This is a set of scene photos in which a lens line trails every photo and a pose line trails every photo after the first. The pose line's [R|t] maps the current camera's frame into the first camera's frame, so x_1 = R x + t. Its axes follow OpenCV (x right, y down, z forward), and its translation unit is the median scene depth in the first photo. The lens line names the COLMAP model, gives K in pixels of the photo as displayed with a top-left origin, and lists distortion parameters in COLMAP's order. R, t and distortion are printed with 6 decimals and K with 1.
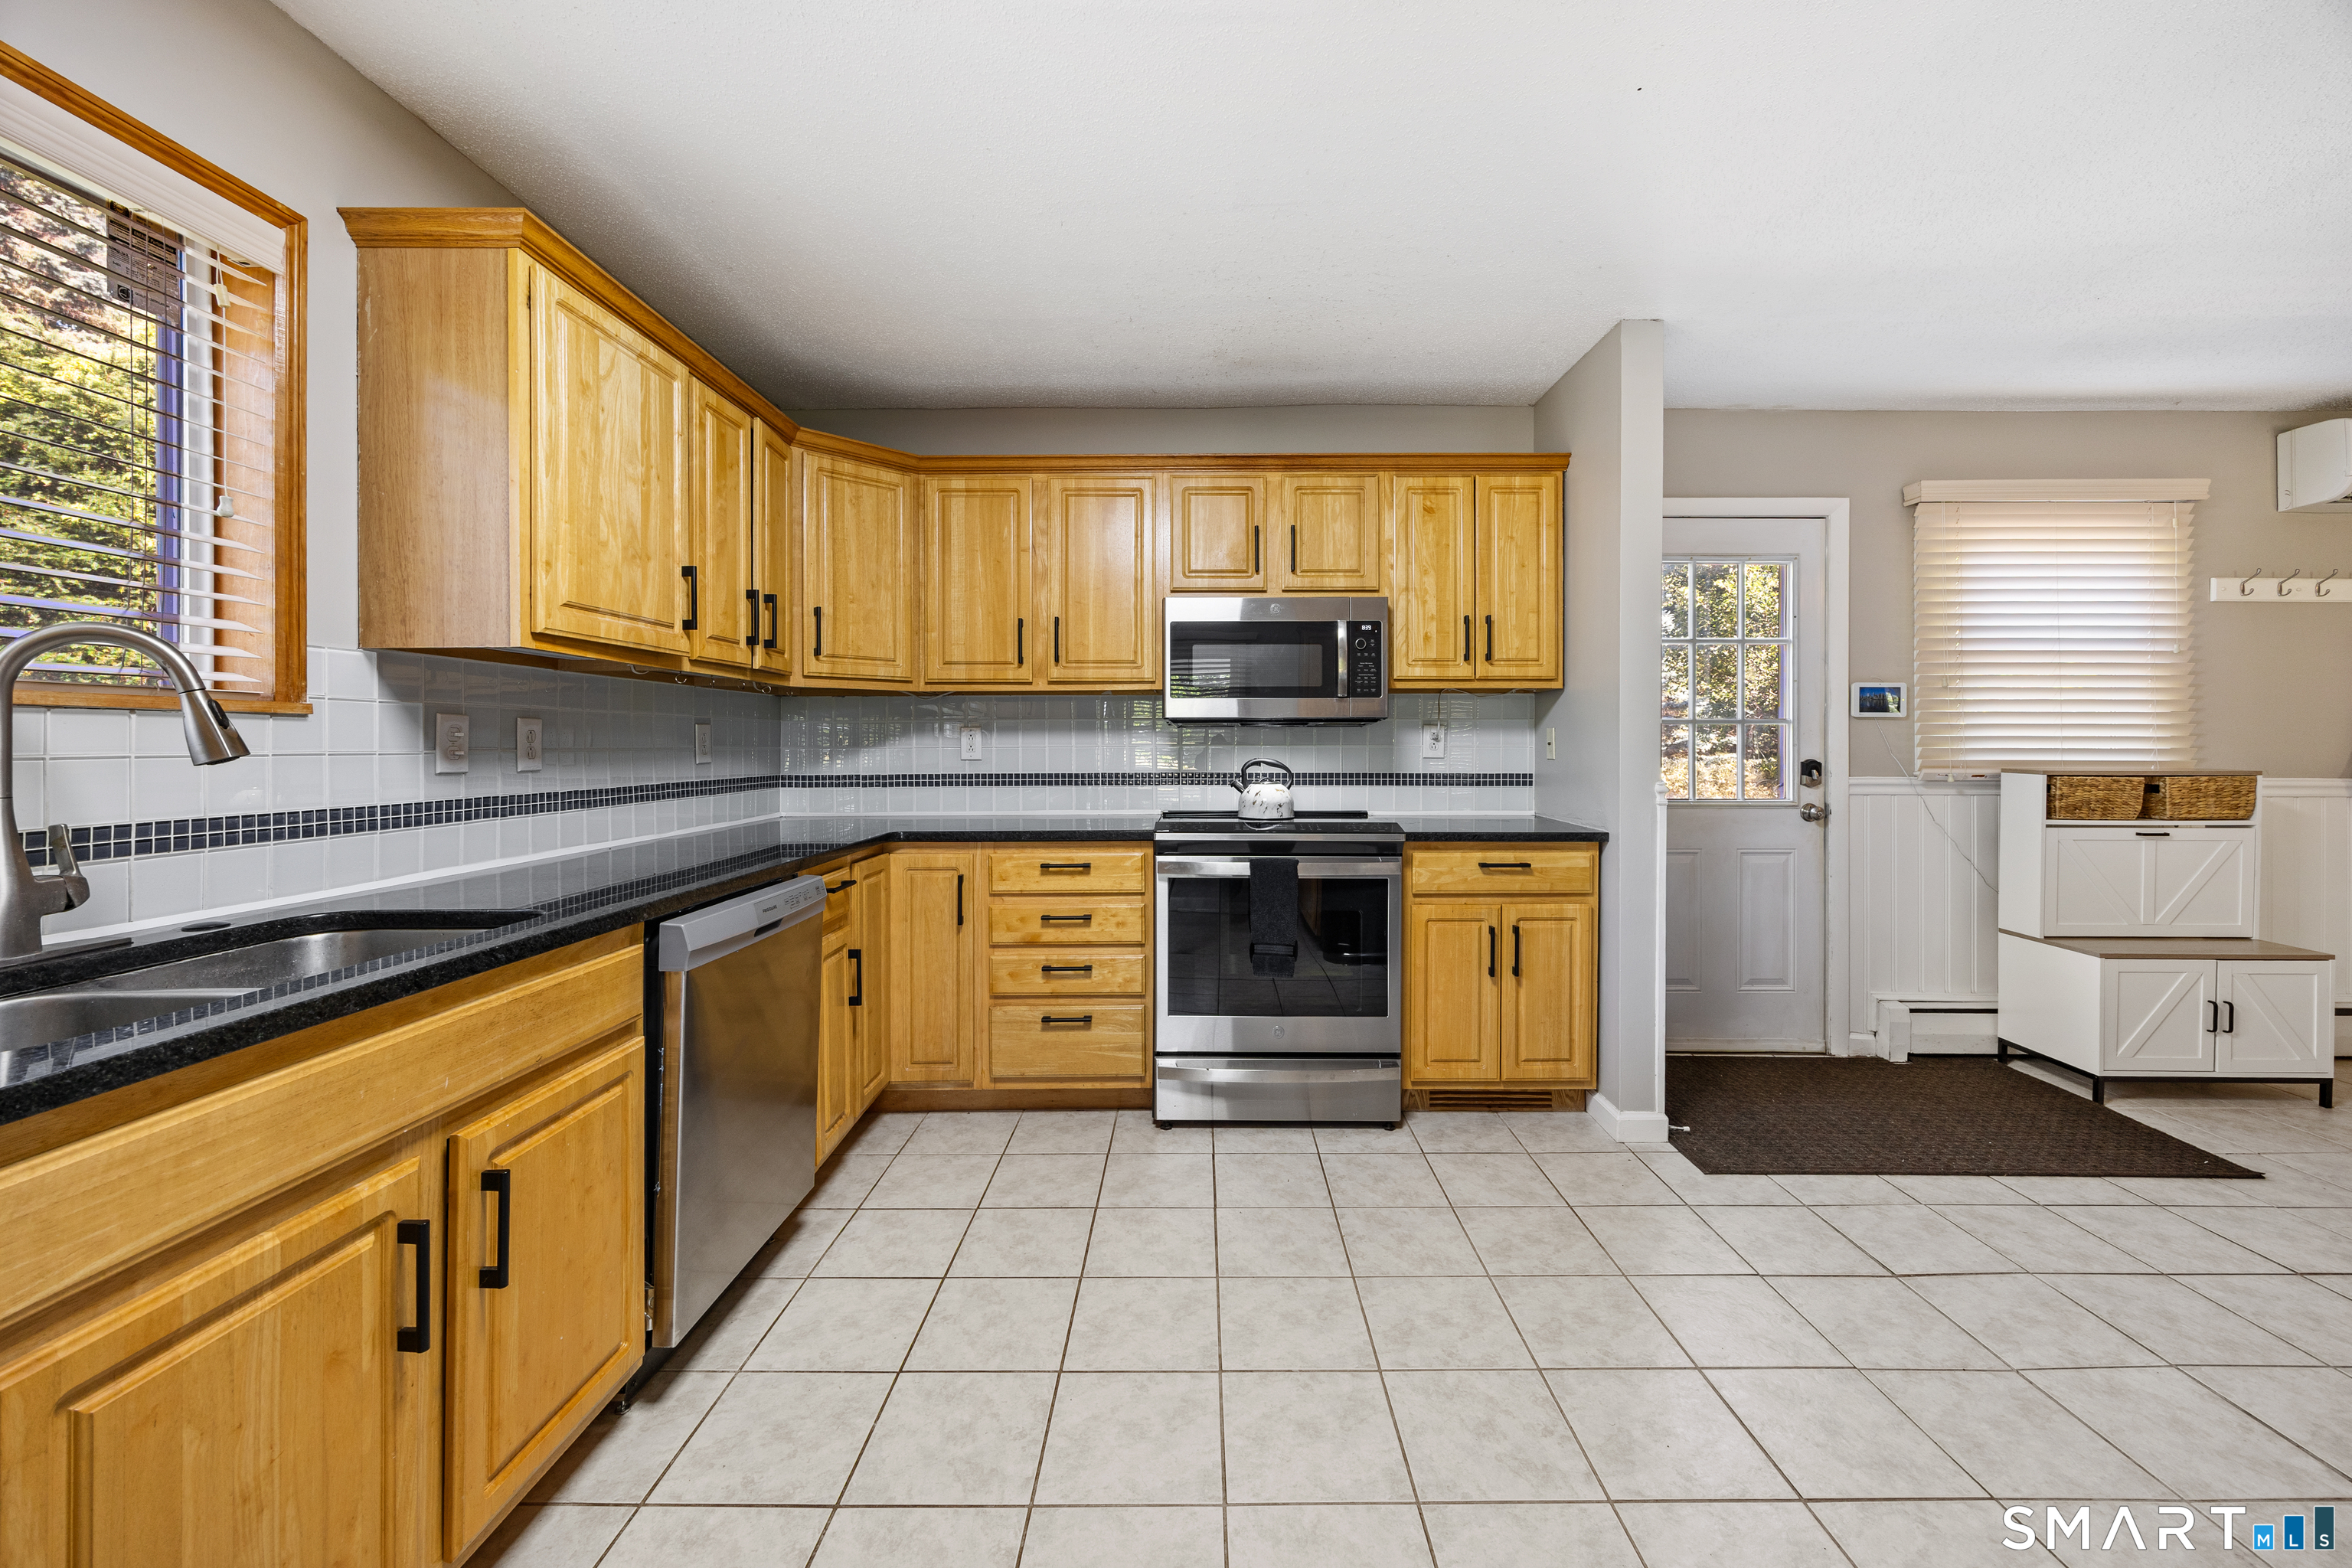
lens RADIAL K [[933.5, 0, 1174.2], [0, 933.5, 746.1], [0, 0, 1]] dist [0.000403, -0.000018]
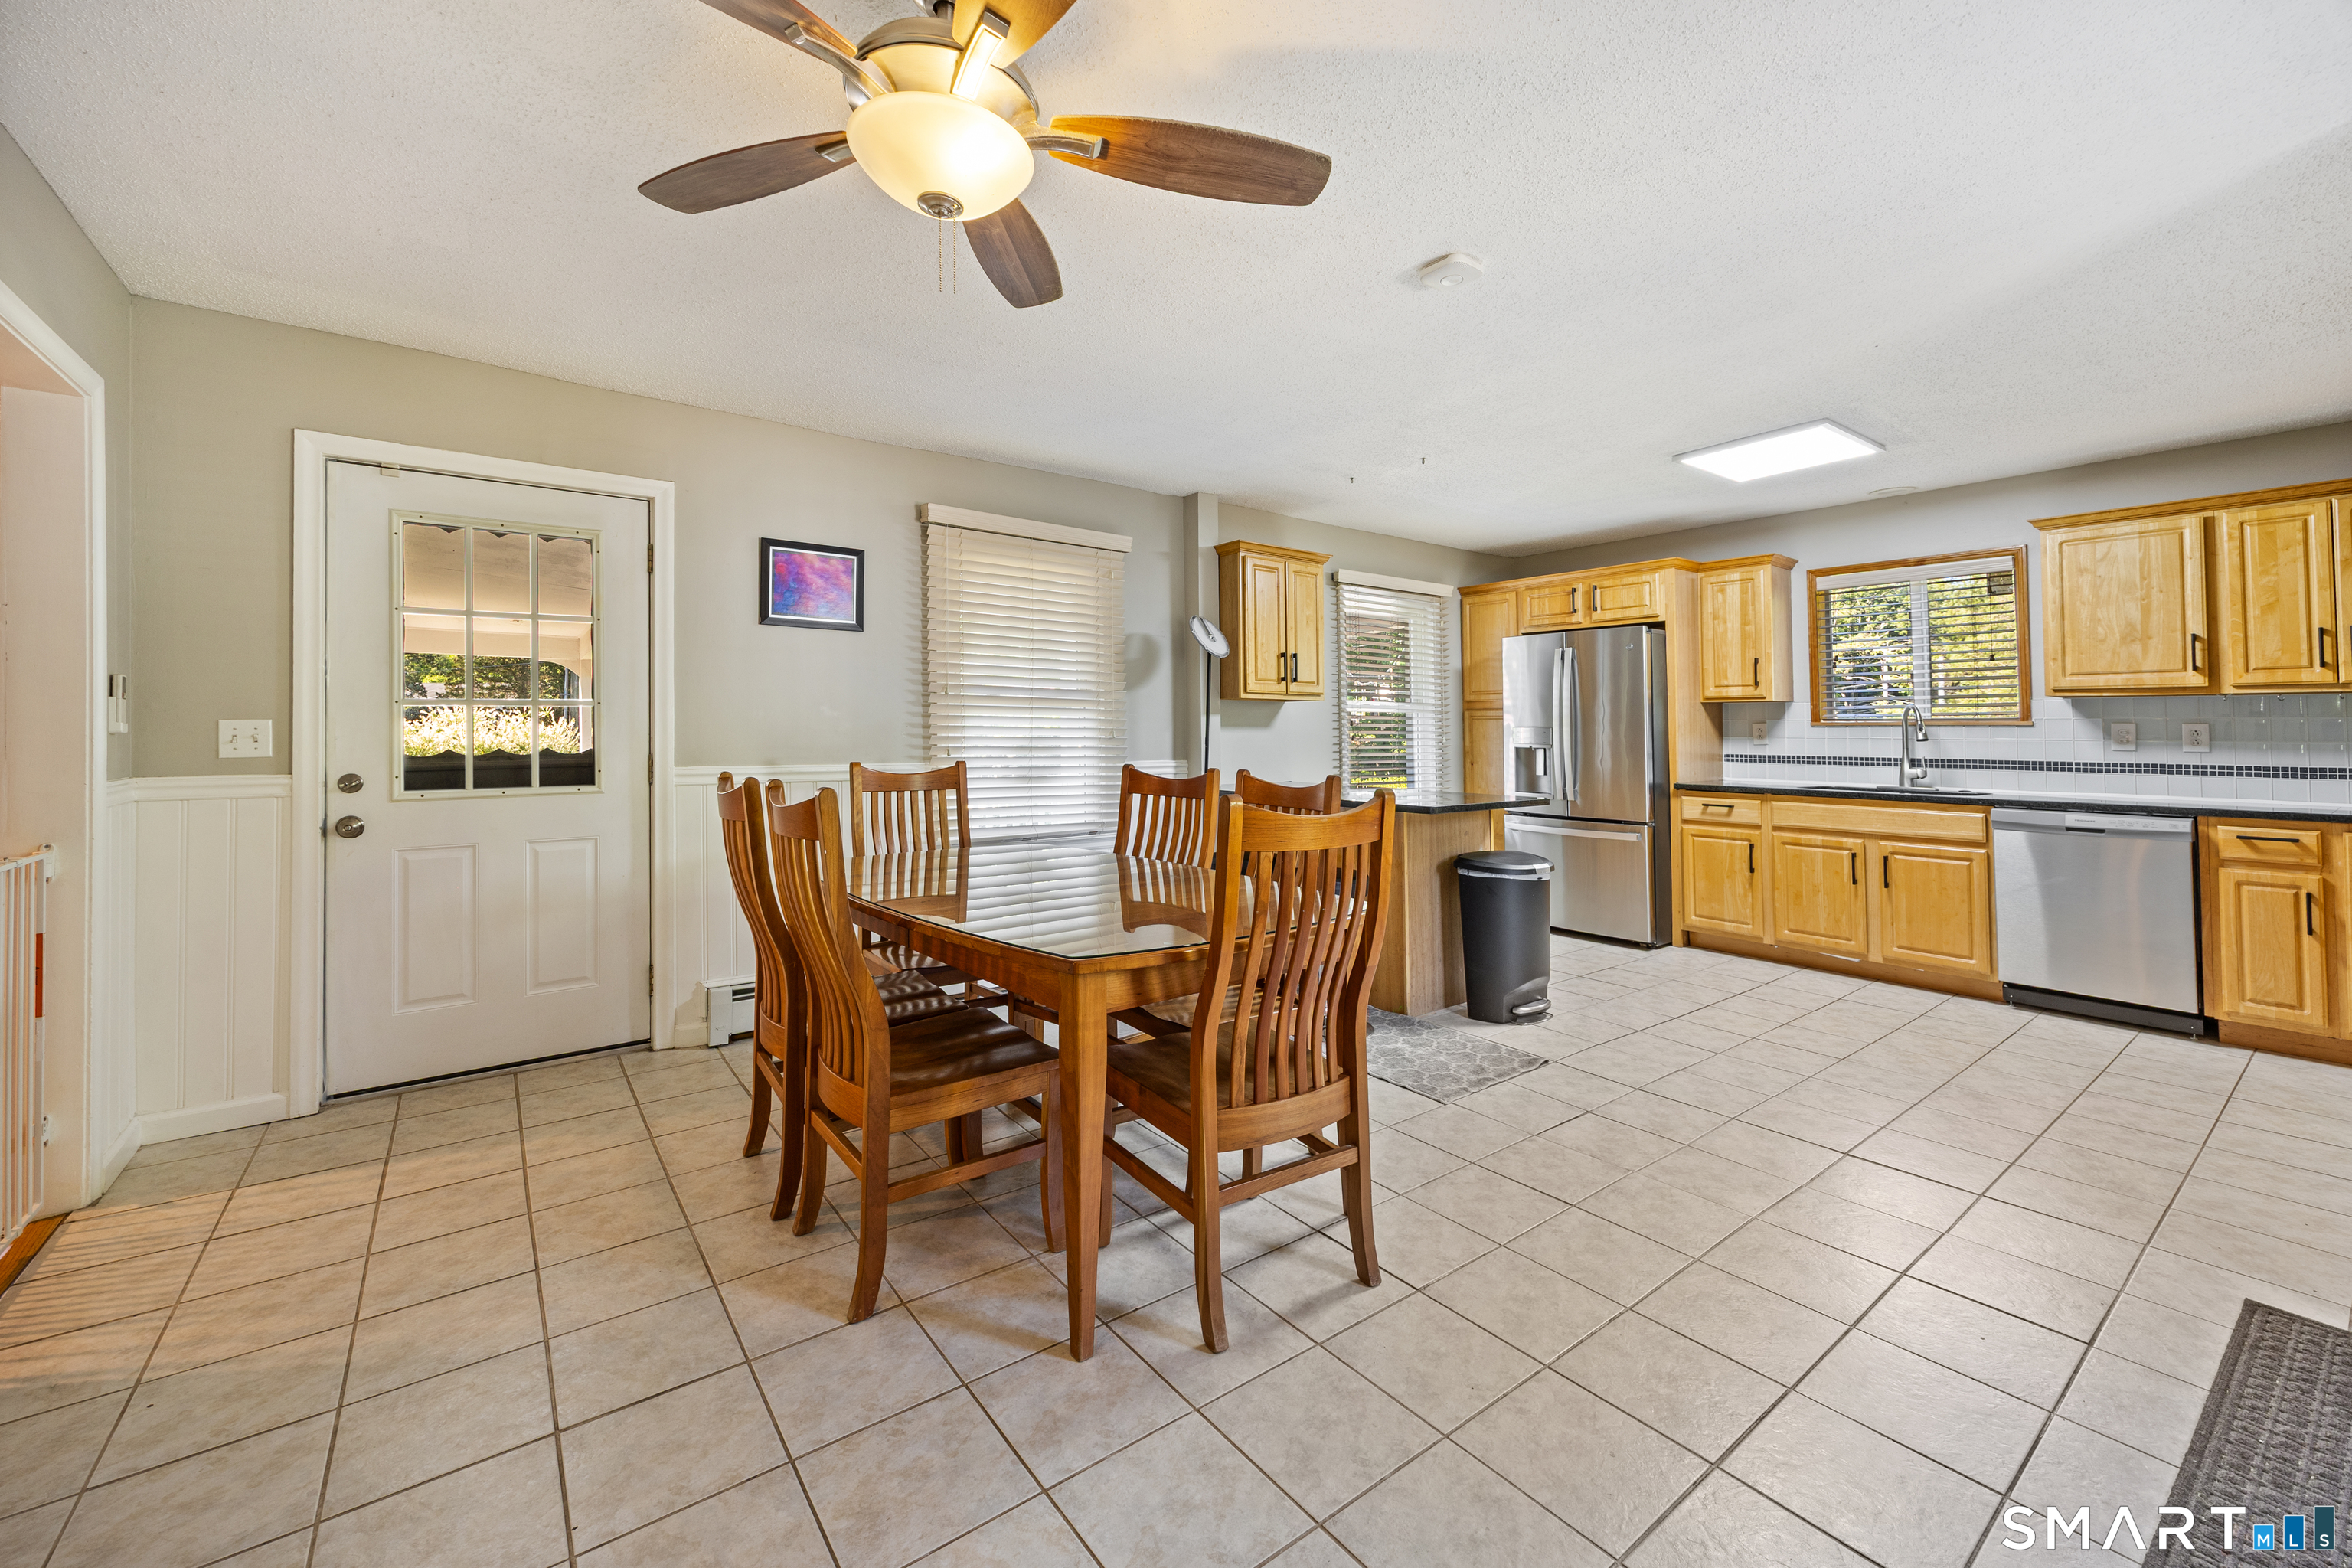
lens RADIAL K [[933.5, 0, 1174.2], [0, 933.5, 746.1], [0, 0, 1]] dist [0.000403, -0.000018]
pose [[-0.798561, 0.007635, -0.601865, 2.219945], [-0.005533, 0.999784, 0.020023, -0.010951], [0.601888, 0.019320, -0.798347, 1.368527]]
